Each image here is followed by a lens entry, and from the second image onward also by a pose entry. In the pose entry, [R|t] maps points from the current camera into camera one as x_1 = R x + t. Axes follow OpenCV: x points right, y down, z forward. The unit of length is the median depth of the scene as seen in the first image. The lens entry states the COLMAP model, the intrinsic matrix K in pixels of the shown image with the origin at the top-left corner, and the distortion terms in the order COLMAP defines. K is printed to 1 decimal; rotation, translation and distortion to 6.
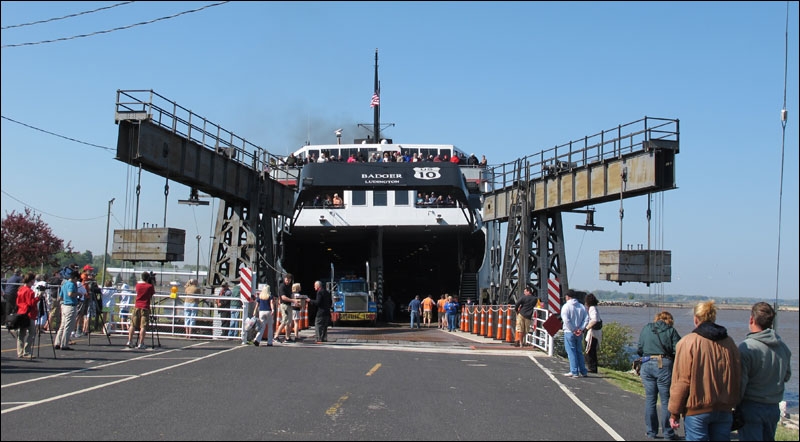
lens RADIAL K [[773.4, 0, 351.2], [0, 773.4, 218.5], [0, 0, 1]] dist [0.001358, 0.002491]
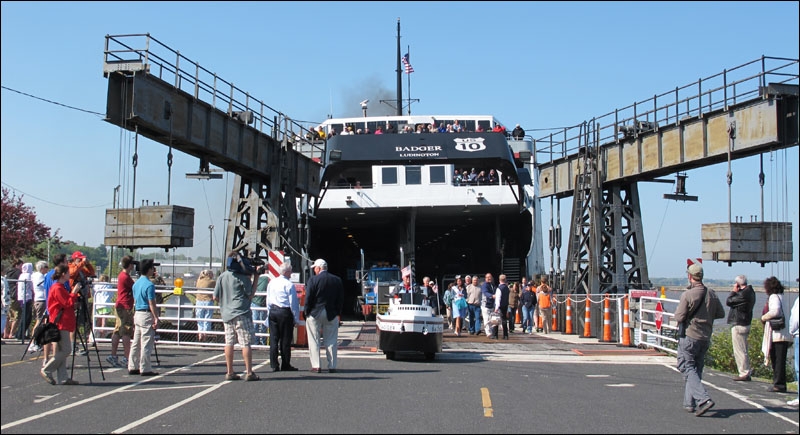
lens RADIAL K [[812.0, 0, 382.7], [0, 812.0, 218.2], [0, 0, 1]] dist [-0.000897, -0.002506]
pose [[0.999718, -0.018061, 0.015406, -0.026974], [0.017808, 0.999707, 0.016397, 0.013399], [-0.015698, -0.016118, 0.999747, 0.130288]]
